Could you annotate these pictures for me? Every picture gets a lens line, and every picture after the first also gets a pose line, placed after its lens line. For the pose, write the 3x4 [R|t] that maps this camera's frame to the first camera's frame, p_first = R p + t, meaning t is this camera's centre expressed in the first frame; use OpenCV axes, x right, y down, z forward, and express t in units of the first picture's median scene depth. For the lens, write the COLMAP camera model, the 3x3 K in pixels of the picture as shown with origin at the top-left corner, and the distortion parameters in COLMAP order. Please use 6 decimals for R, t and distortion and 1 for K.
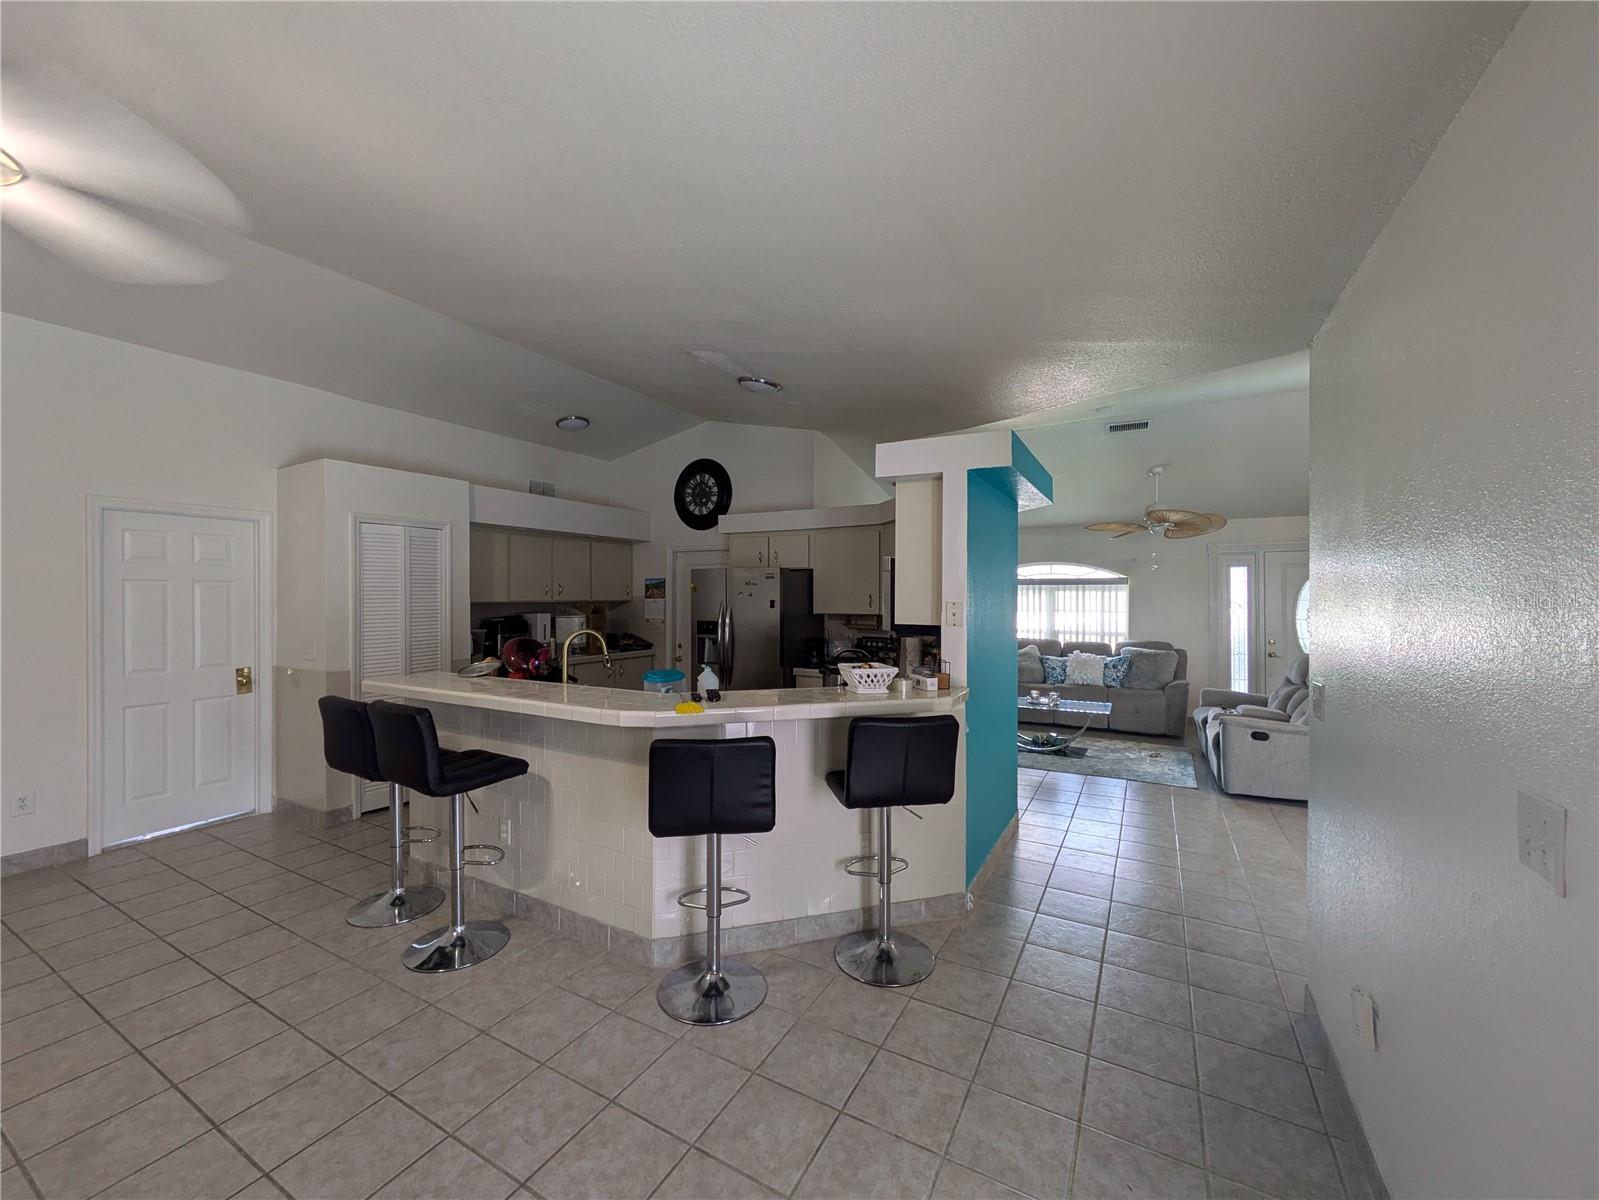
lens RADIAL K [[632.7, 0, 796.0], [0, 632.7, 601.6], [0, 0, 1]] dist [-0.002785, 0.002554]
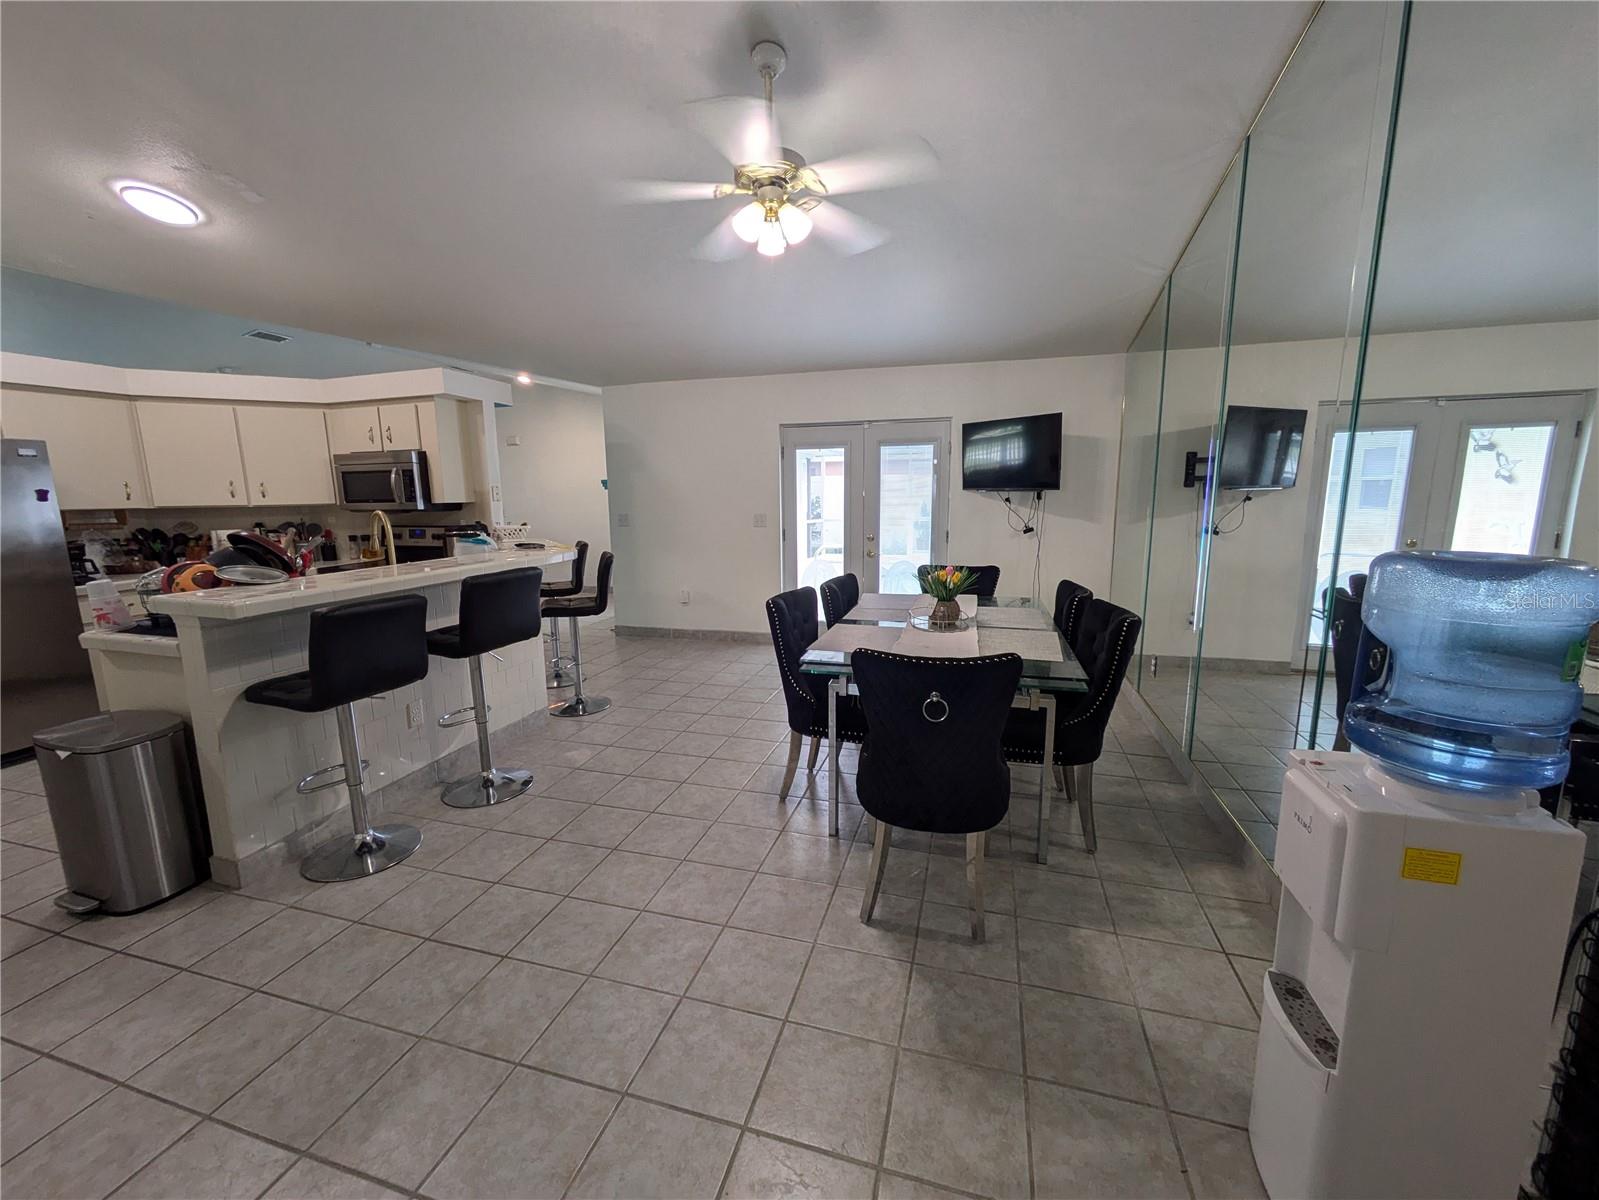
lens RADIAL K [[632.7, 0, 790.4], [0, 632.7, 600.1], [0, 0, 1]] dist [-0.002785, 0.002554]
pose [[-0.215999, -0.158697, 0.963411, -1.339557], [0.022381, 0.985639, 0.167377, 0.028415], [-0.976137, 0.057715, -0.209345, 0.546753]]
